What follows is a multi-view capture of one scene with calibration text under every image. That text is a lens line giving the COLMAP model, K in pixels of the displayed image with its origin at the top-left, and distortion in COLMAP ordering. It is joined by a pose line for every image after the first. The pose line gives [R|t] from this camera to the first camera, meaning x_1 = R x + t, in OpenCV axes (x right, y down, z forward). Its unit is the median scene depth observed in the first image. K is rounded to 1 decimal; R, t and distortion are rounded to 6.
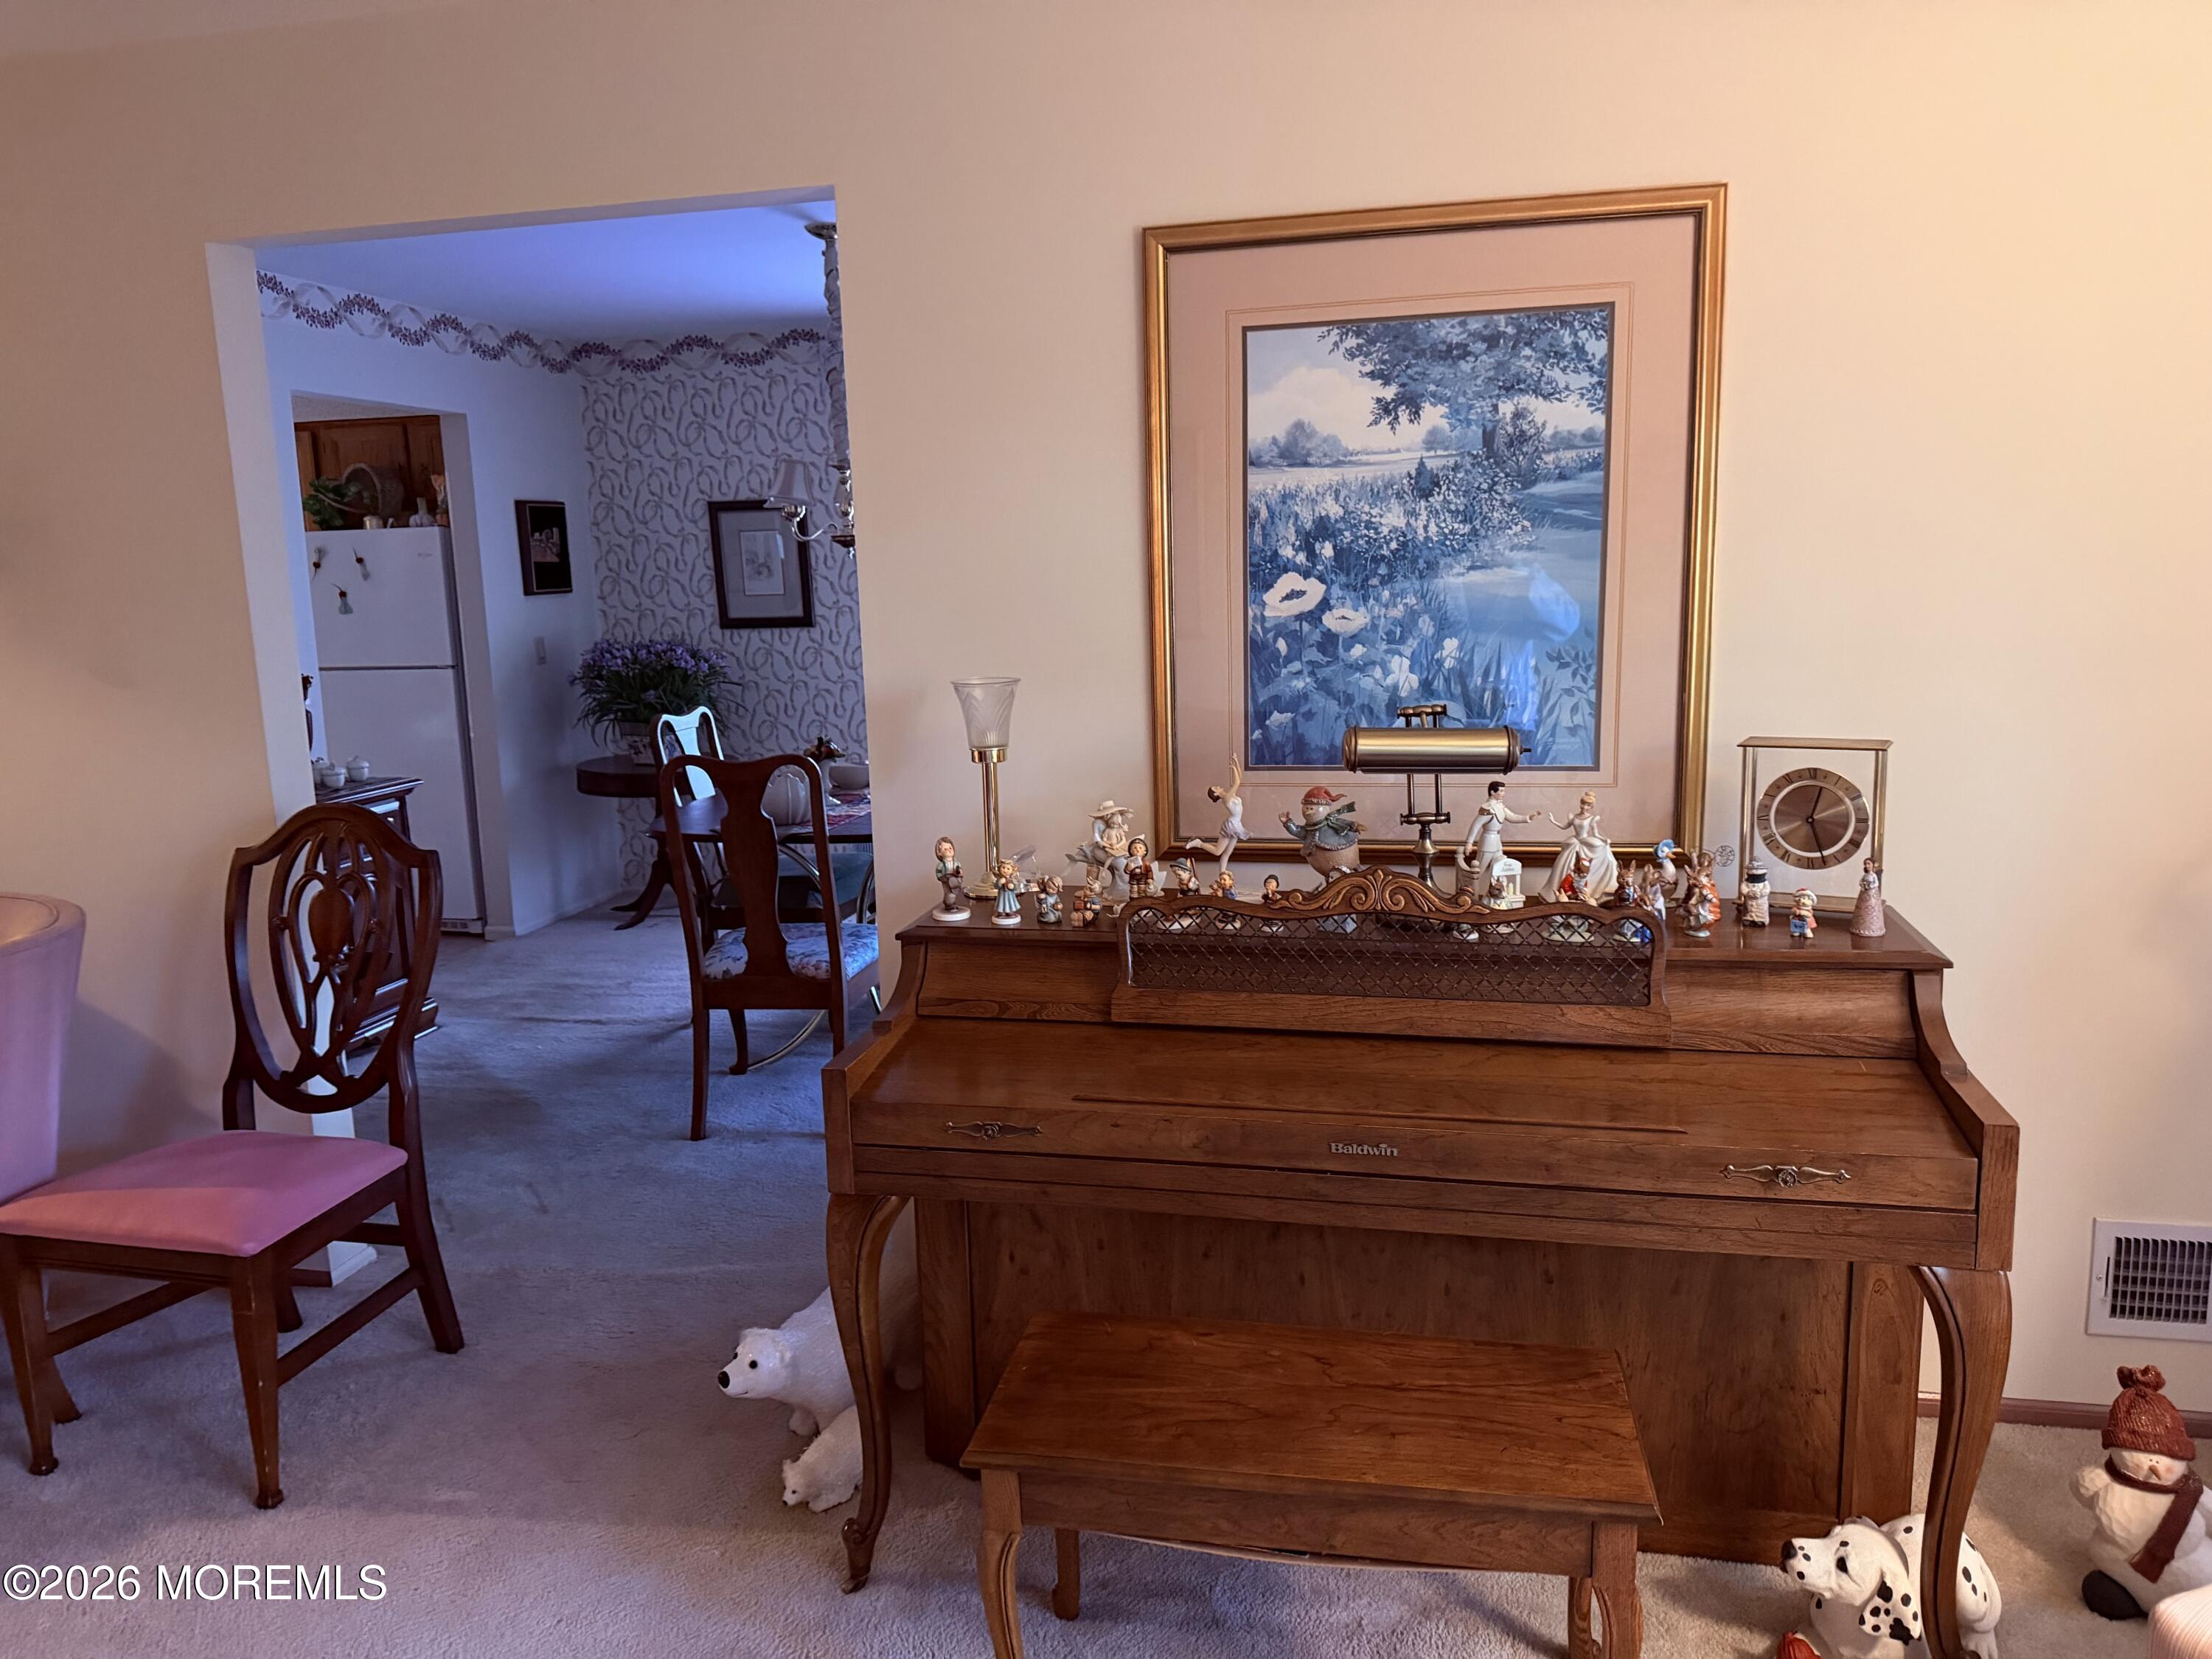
lens RADIAL K [[1566.7, 0, 1100.8], [0, 1566.7, 834.6], [0, 0, 1]] dist [0.177153, -0.371724]
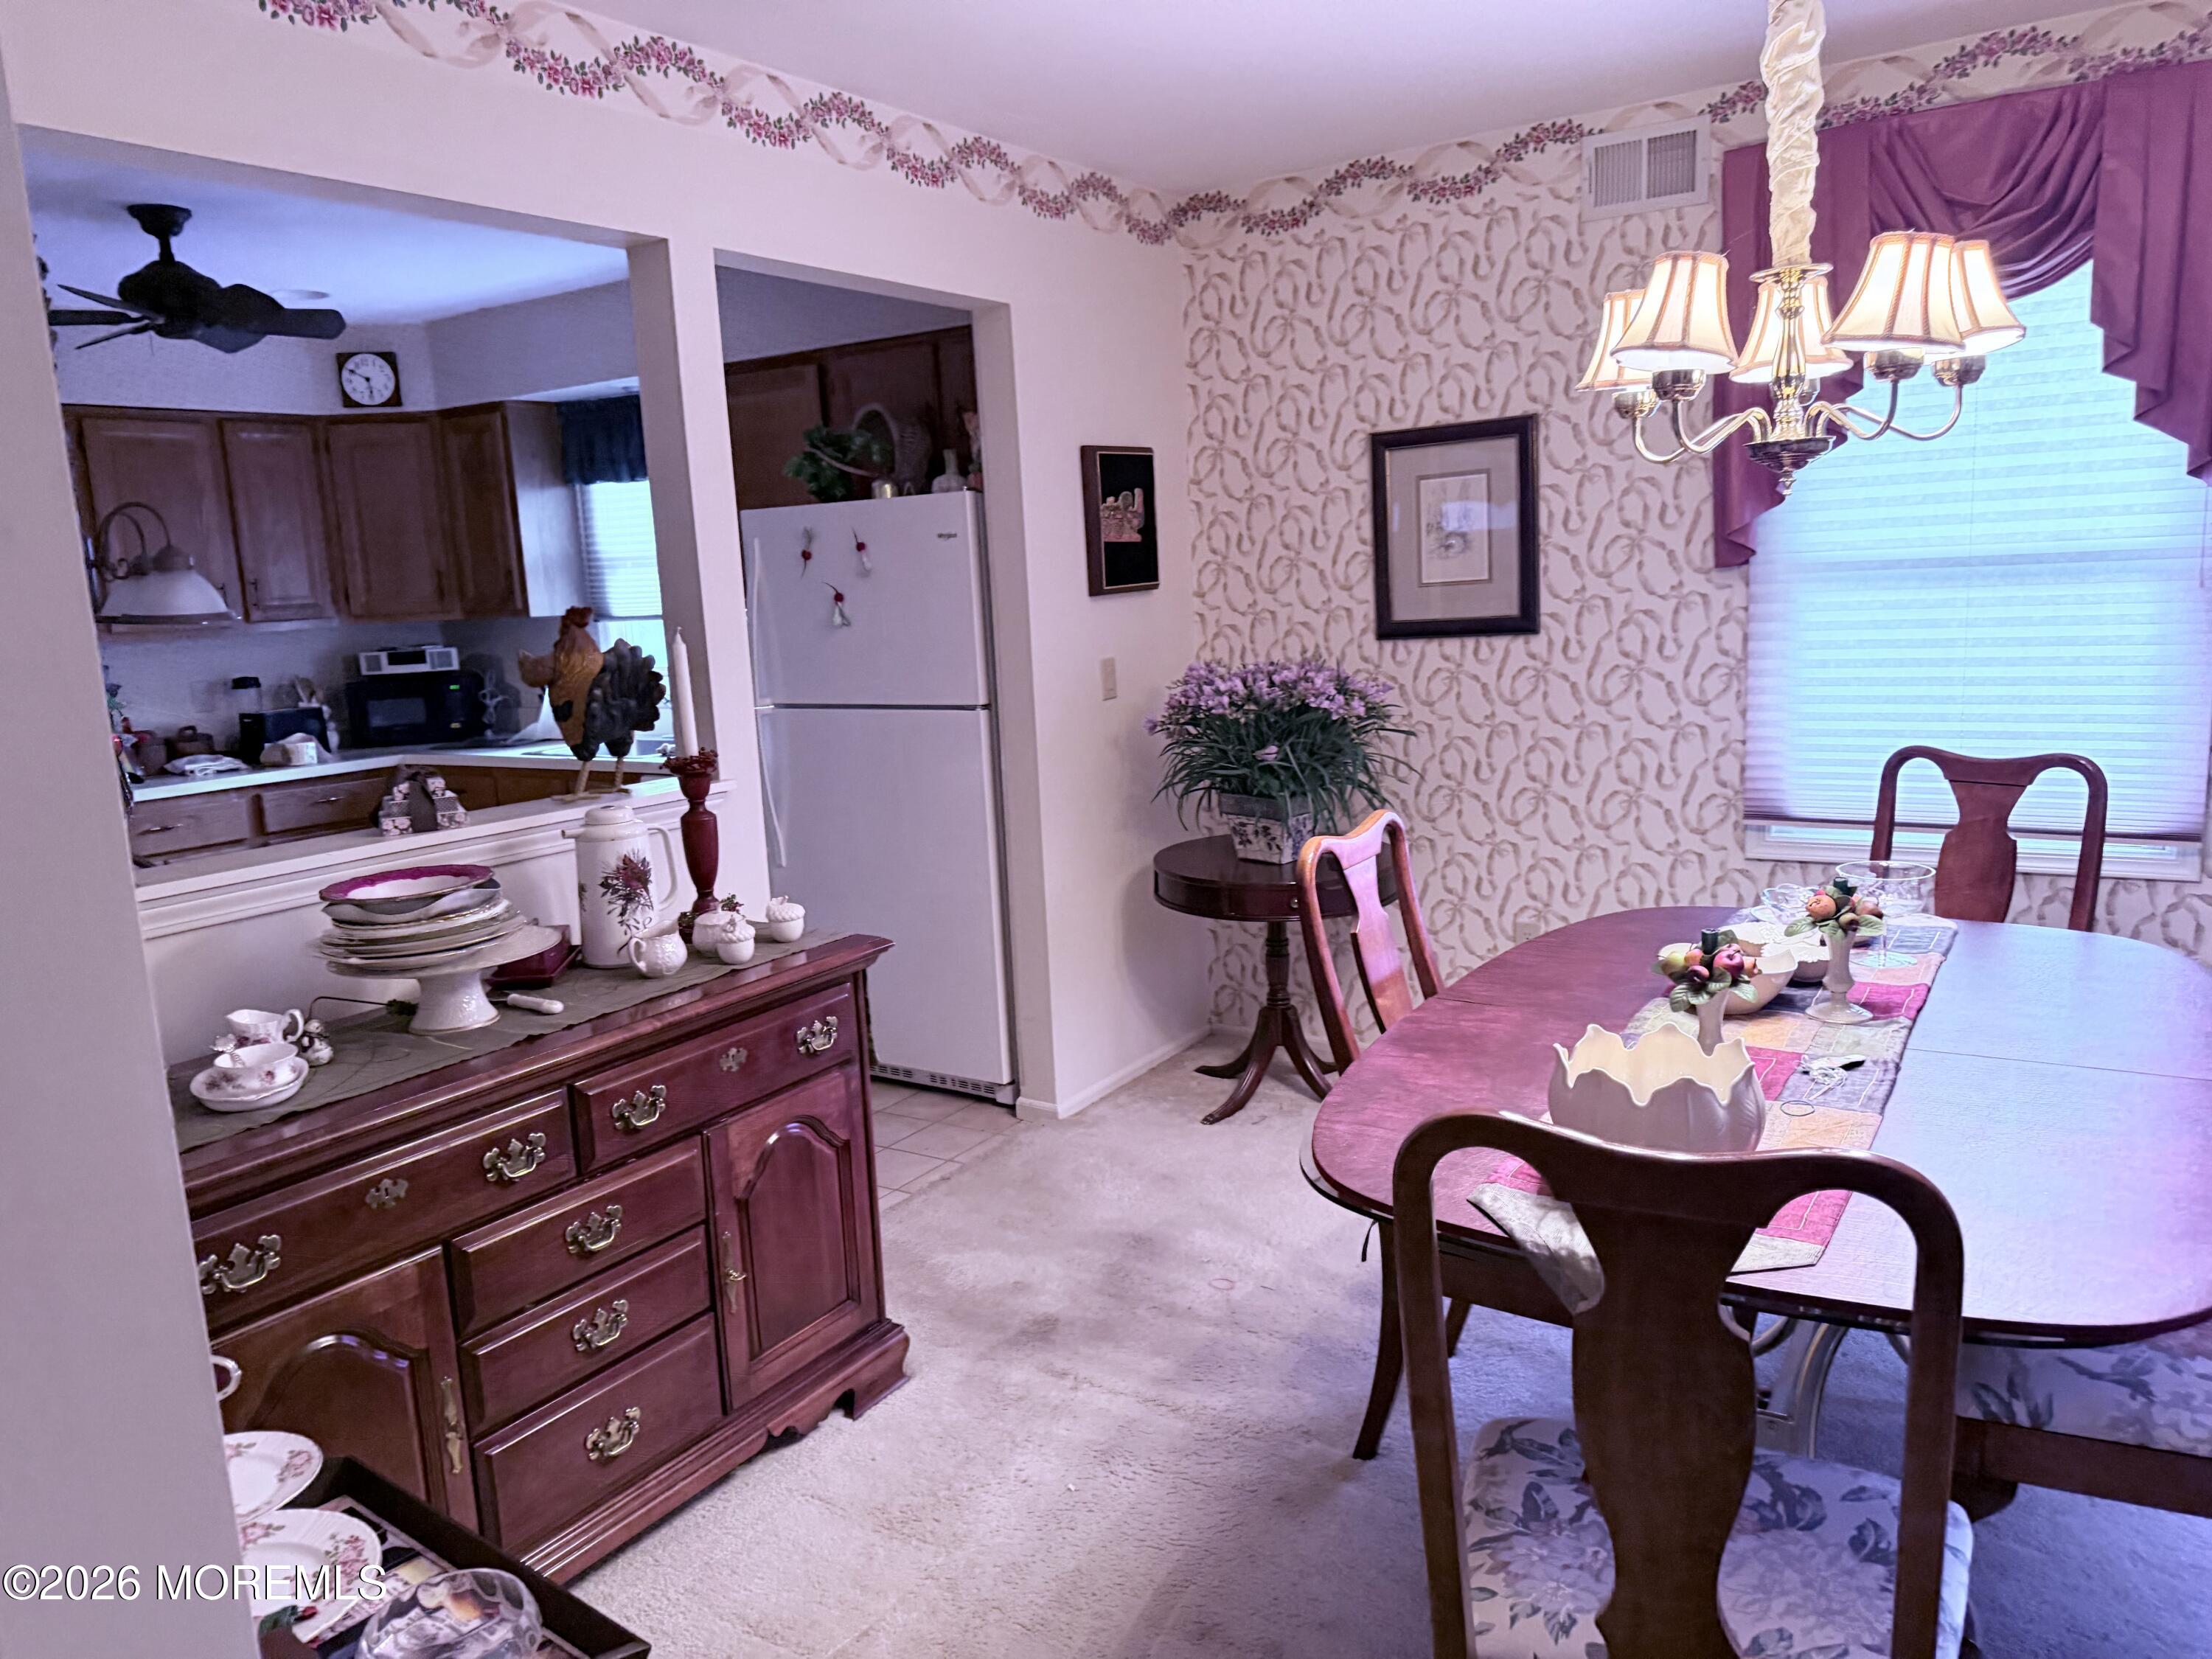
lens RADIAL K [[1566.7, 0, 1100.8], [0, 1566.7, 834.6], [0, 0, 1]] dist [0.177153, -0.371724]
pose [[0.938903, 0.036997, -0.342186, -0.131890], [-0.033261, 0.999306, 0.016782, -0.062303], [0.342570, -0.004375, 0.939482, 0.393469]]
